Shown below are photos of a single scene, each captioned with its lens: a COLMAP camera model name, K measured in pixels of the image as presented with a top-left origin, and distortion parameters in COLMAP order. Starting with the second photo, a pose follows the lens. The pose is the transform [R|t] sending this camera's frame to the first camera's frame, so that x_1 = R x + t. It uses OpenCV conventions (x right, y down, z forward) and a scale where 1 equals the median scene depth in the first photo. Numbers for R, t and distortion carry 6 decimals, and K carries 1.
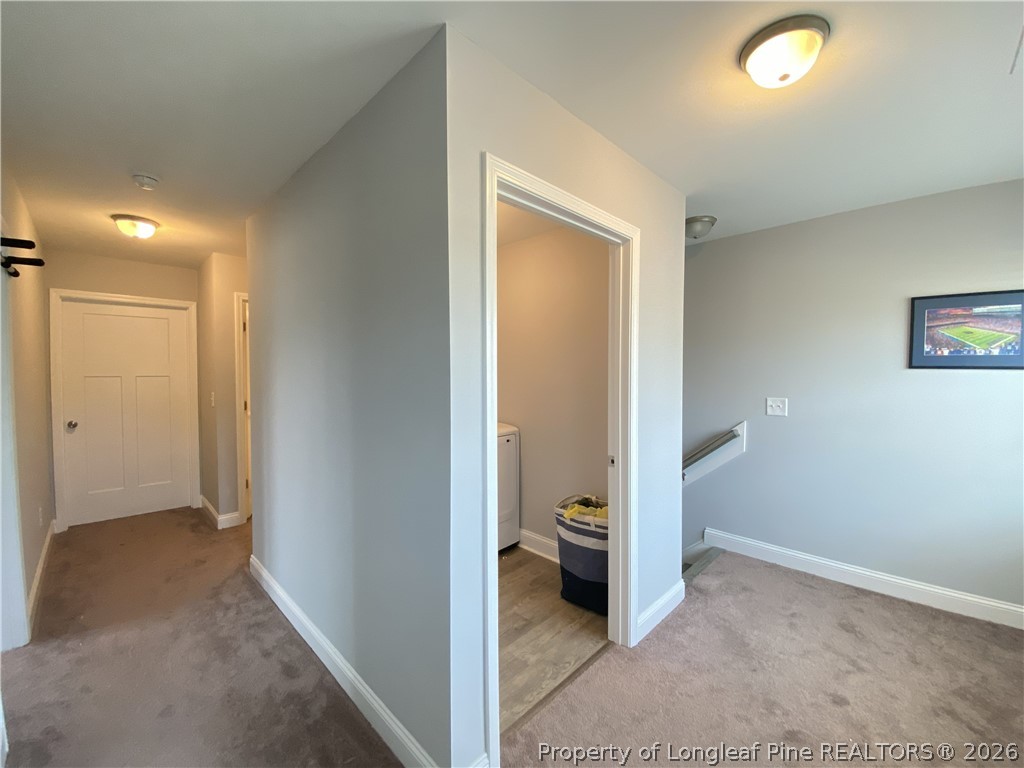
lens RADIAL K [[416.1, 0, 507.0], [0, 416.1, 380.2], [0, 0, 1]] dist [-0.000230, -0.011800]
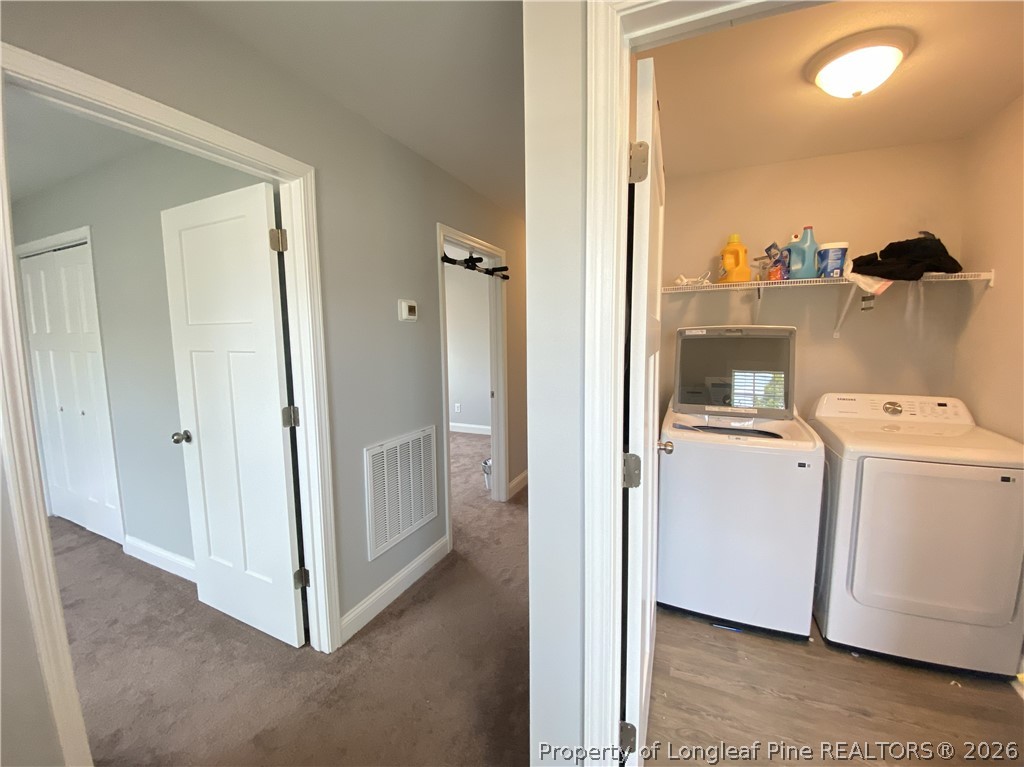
lens RADIAL K [[416.1, 0, 507.0], [0, 416.1, 379.7], [0, 0, 1]] dist [-0.000230, -0.011800]
pose [[0.354745, 0.107524, -0.928760, 0.353083], [-0.011862, 0.993803, 0.110524, -0.028240], [0.934888, -0.028191, 0.353822, 0.435954]]
